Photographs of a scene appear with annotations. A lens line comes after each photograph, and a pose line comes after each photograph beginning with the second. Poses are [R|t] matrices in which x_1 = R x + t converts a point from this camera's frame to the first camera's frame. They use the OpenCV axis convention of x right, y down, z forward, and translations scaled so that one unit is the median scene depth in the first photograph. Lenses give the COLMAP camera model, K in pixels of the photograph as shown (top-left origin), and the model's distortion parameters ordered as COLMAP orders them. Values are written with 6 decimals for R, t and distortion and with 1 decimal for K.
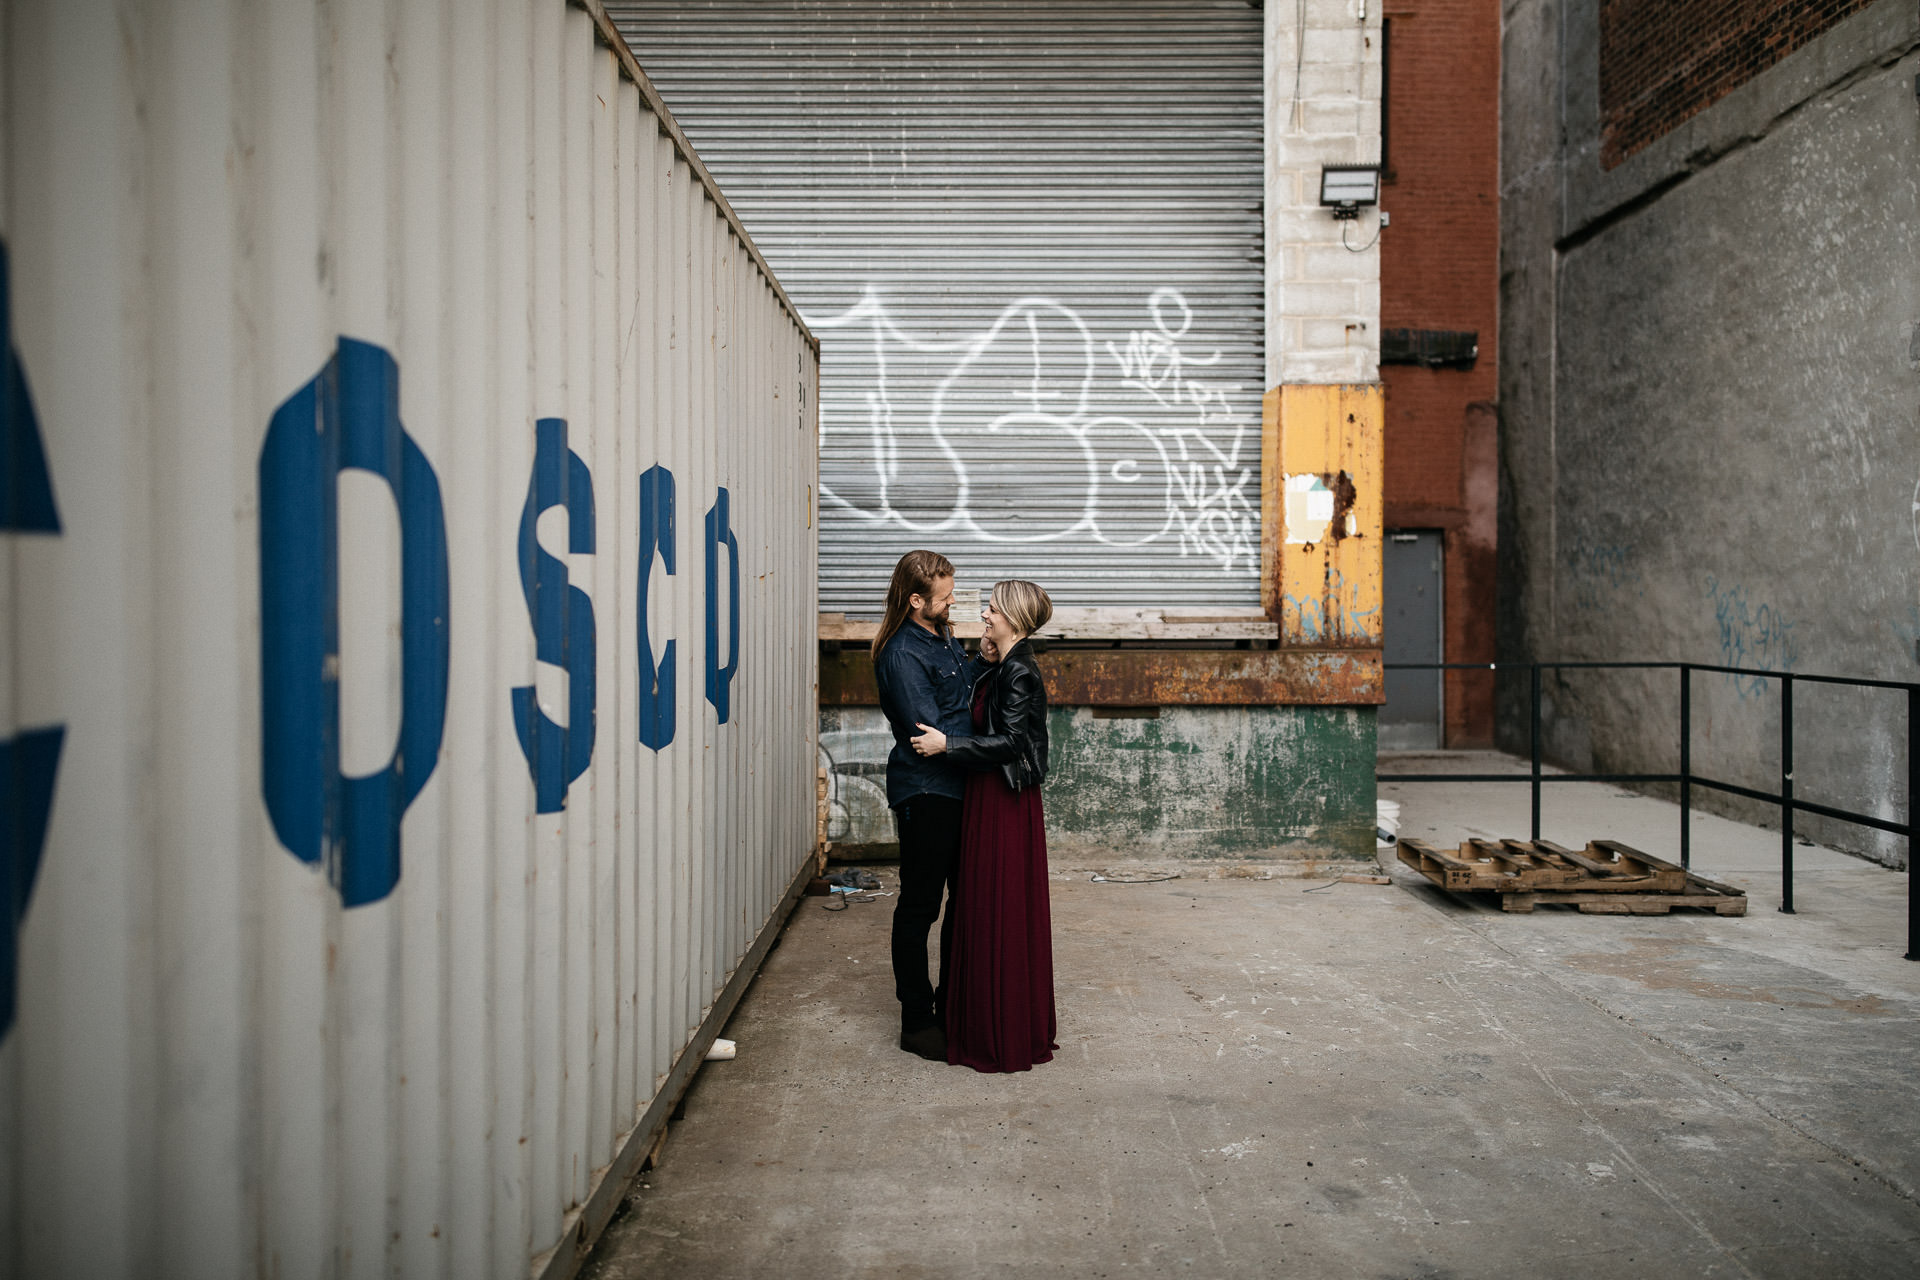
lens RADIAL K [[3344.4, 0, 955.5], [0, 3344.4, 634.9], [0, 0, 1]] dist [-0.224096, 0.000000]
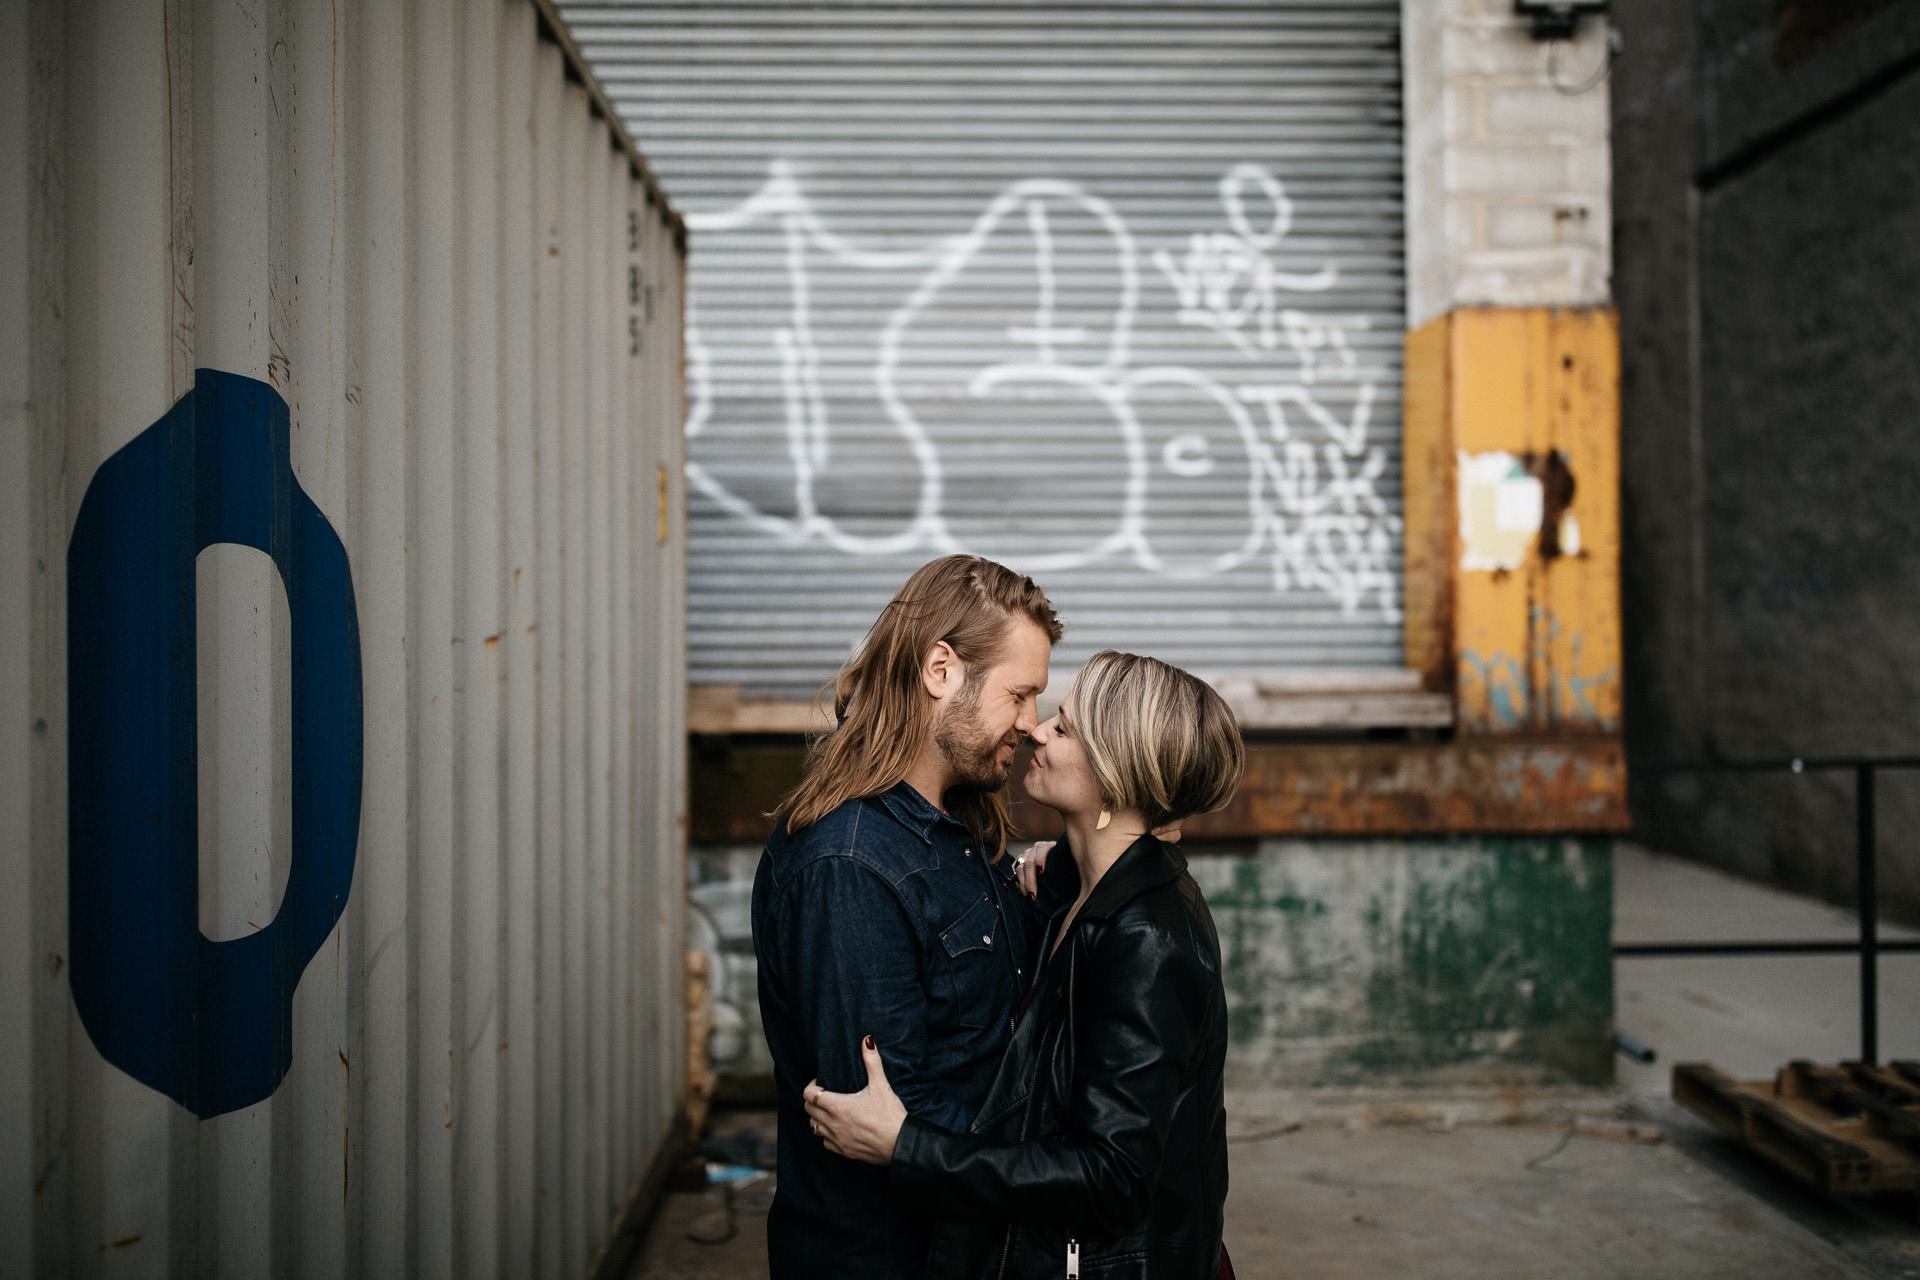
lens RADIAL K [[2457.9, 0, 965.3], [0, 2457.9, 632.6], [0, 0, 1]] dist [-0.035584, 0.000000]
pose [[0.999585, -0.005998, 0.028170, -0.004555], [0.006246, 0.999943, -0.008701, -0.012076], [-0.028116, 0.008873, 0.999565, 0.549021]]
